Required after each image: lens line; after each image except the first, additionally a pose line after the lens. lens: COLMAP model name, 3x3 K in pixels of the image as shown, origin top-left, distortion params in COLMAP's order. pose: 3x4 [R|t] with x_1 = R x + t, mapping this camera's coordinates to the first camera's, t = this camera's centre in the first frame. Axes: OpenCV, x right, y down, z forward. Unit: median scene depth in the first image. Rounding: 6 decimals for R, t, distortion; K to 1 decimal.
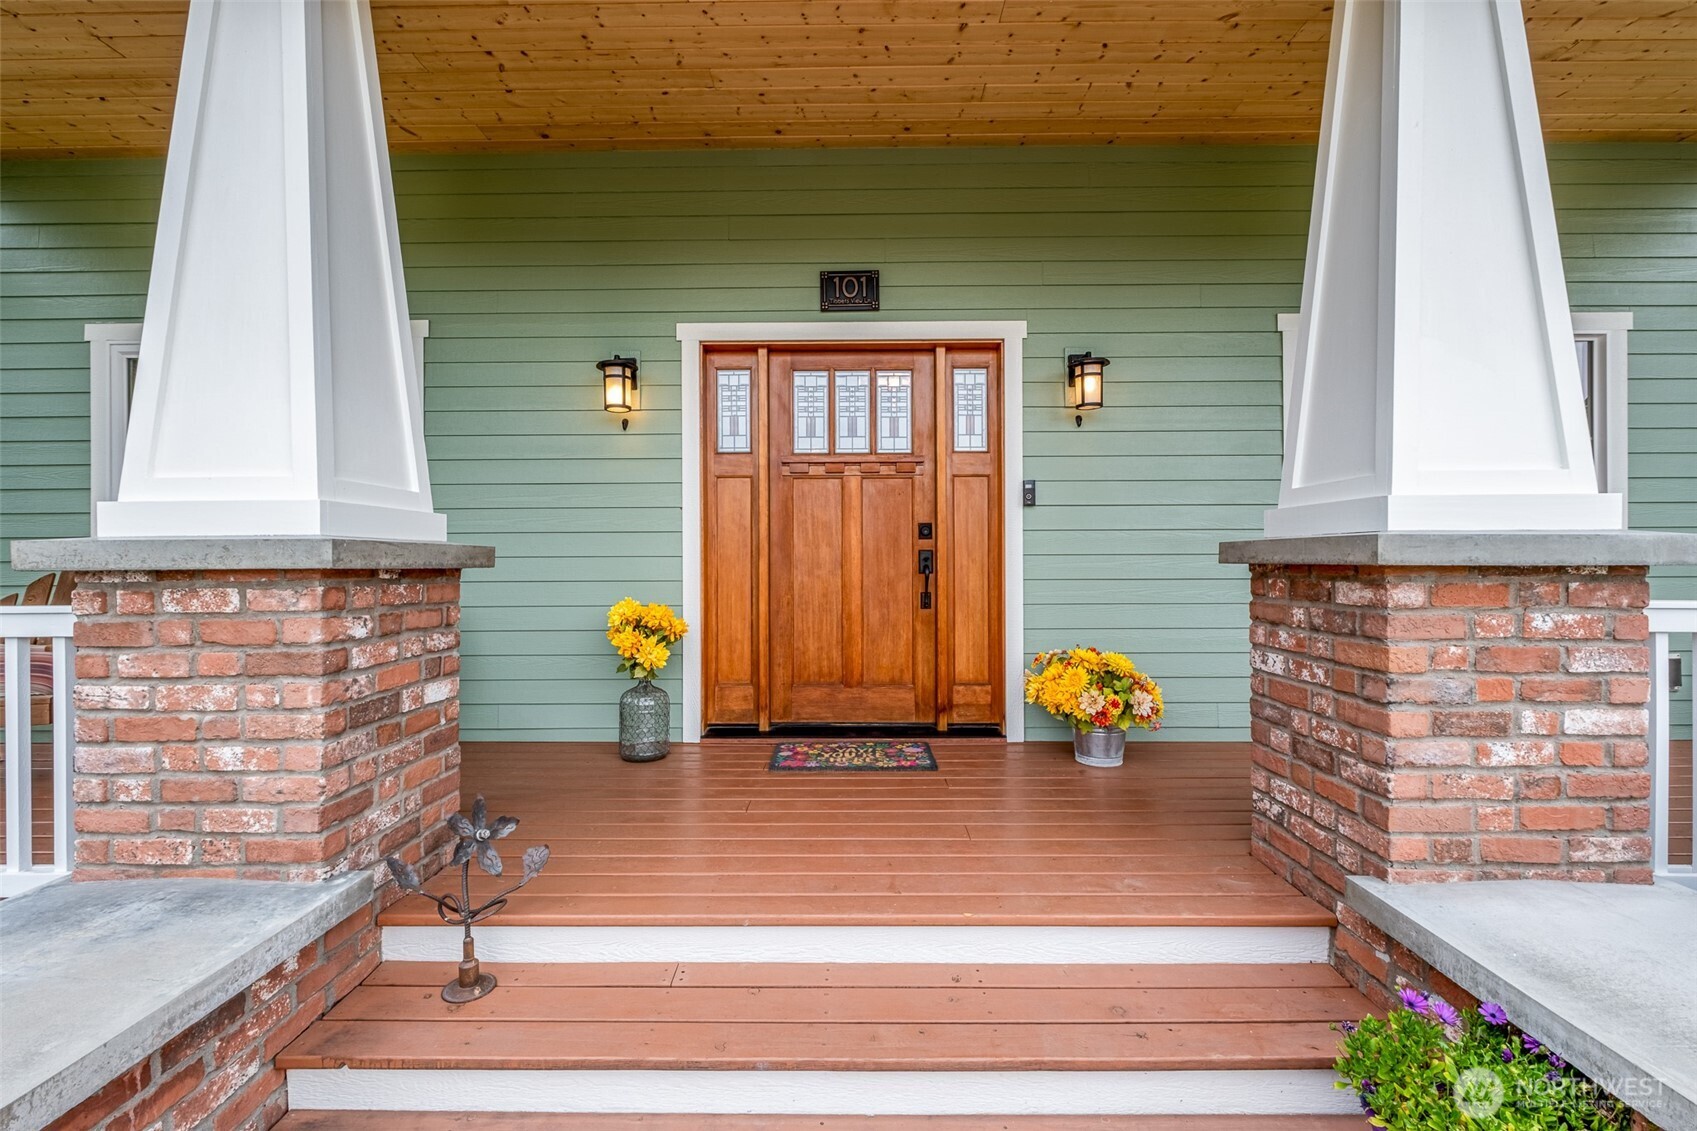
lens RADIAL K [[741.2, 0, 849.4], [0, 741.2, 560.8], [0, 0, 1]] dist [-0.001036, -0.000277]
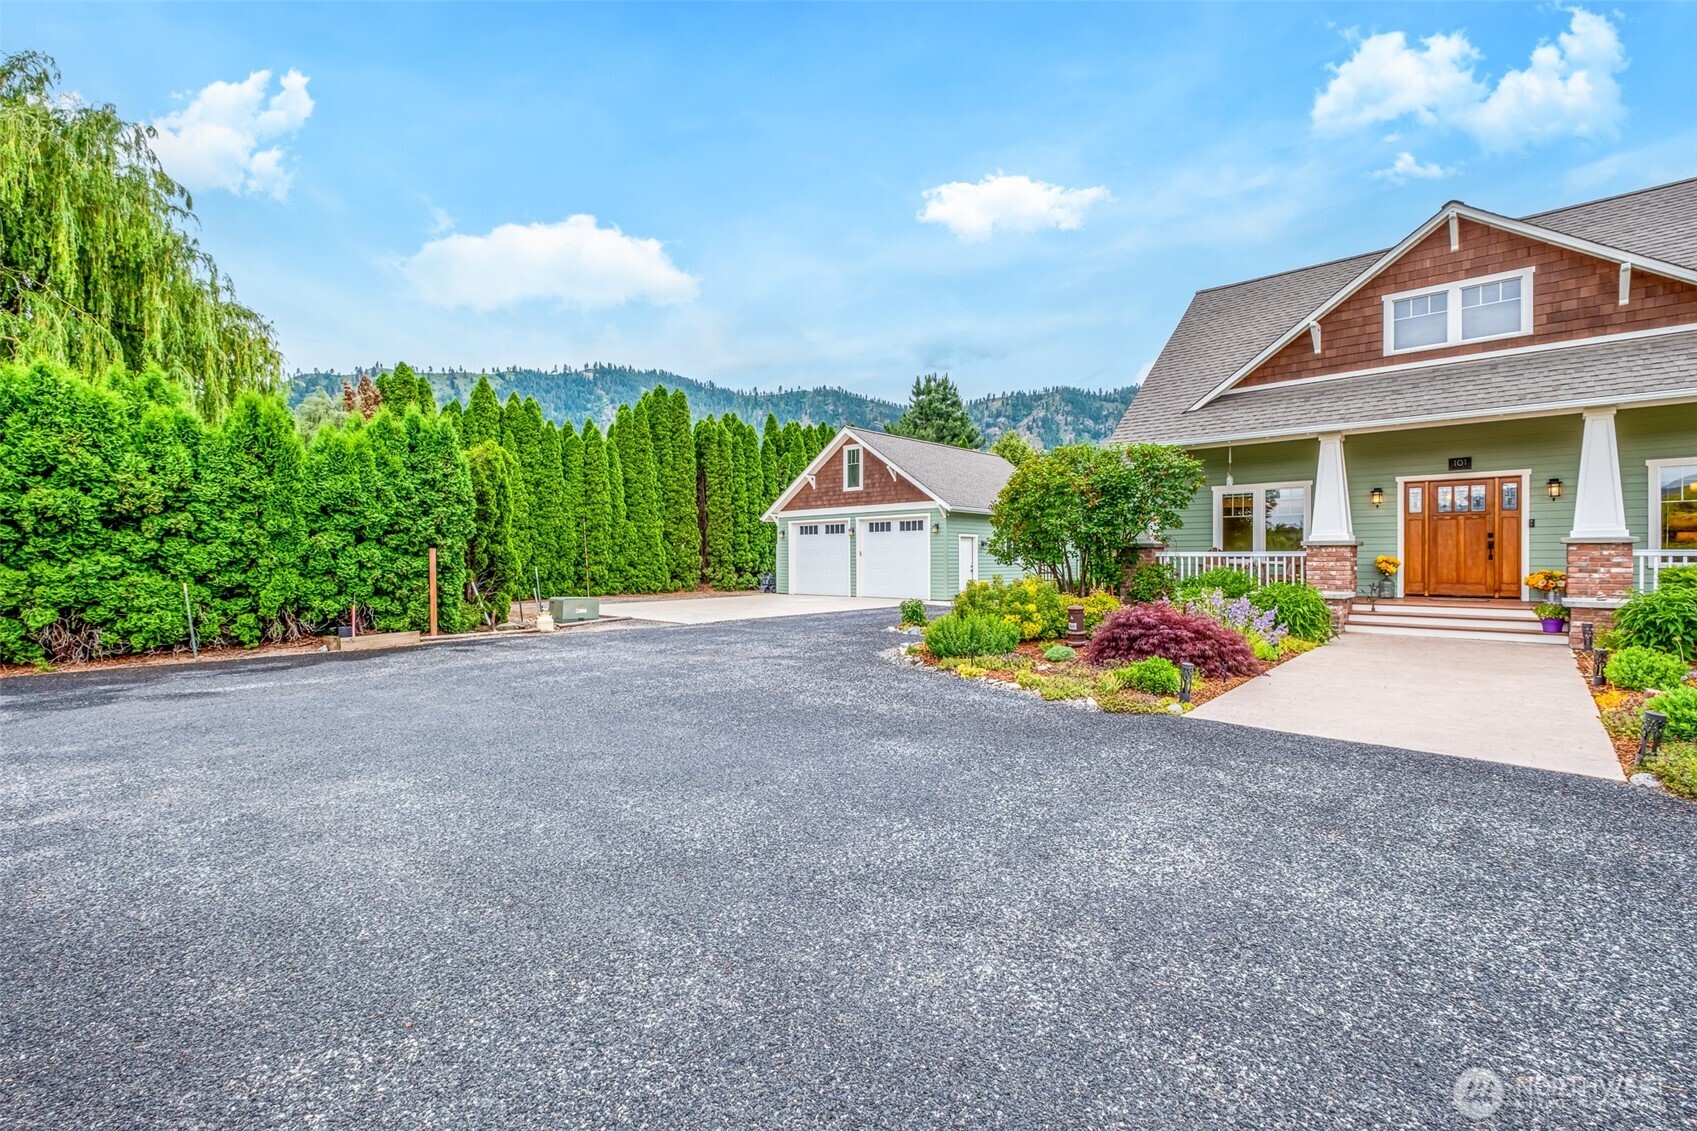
lens RADIAL K [[741.2, 0, 849.0], [0, 741.2, 557.3], [0, 0, 1]] dist [-0.001036, -0.000277]
pose [[0.725003, 0.003989, -0.688734, 0.297791], [-0.006244, 0.999980, -0.000781, 0.073955], [0.688717, 0.004866, 0.725014, -3.225966]]
